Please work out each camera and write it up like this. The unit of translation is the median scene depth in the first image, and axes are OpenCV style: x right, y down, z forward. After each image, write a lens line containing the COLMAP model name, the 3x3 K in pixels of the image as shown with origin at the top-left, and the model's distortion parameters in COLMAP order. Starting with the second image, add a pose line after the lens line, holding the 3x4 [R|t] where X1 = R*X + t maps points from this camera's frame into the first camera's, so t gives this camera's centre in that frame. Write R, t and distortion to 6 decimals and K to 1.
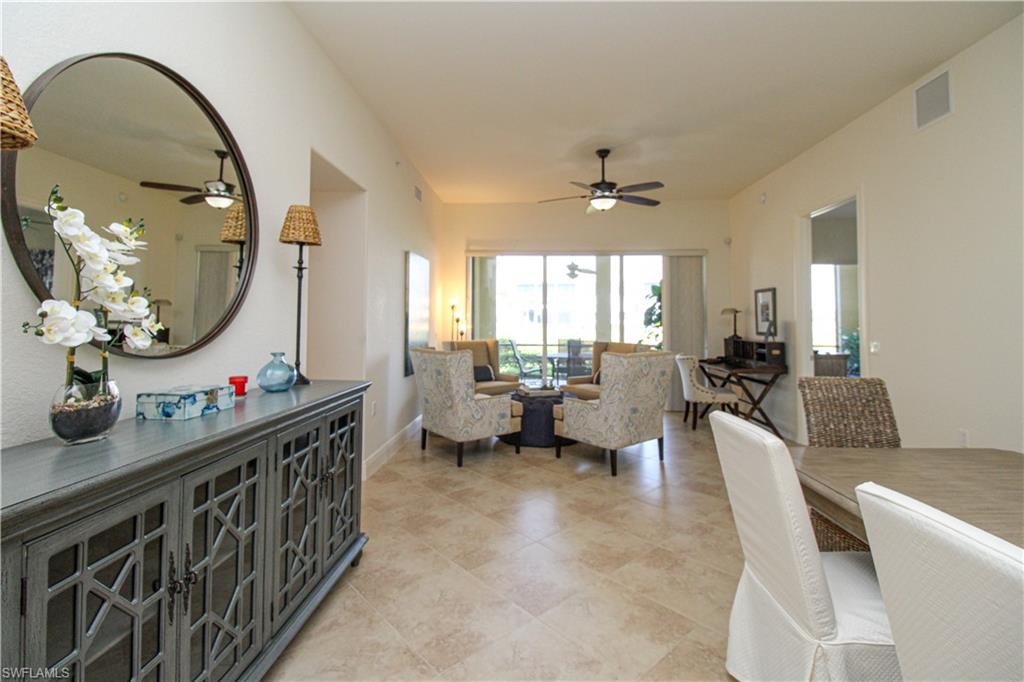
lens RADIAL K [[464.4, 0, 515.9], [0, 464.4, 314.9], [0, 0, 1]] dist [-0.019693, -0.004875]
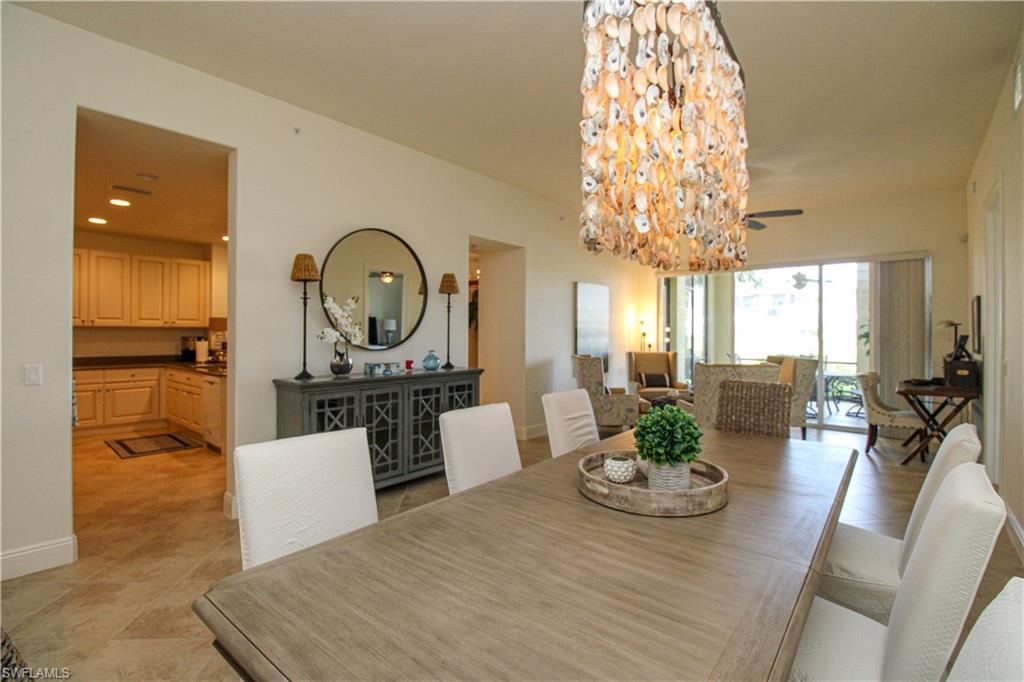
lens RADIAL K [[464.4, 0, 510.9], [0, 464.4, 337.6], [0, 0, 1]] dist [-0.019693, -0.004875]
pose [[0.805577, 0.005864, -0.592462, 1.240588], [0.005597, 0.999831, 0.017506, -0.009632], [0.592464, -0.017418, 0.805408, -0.541361]]
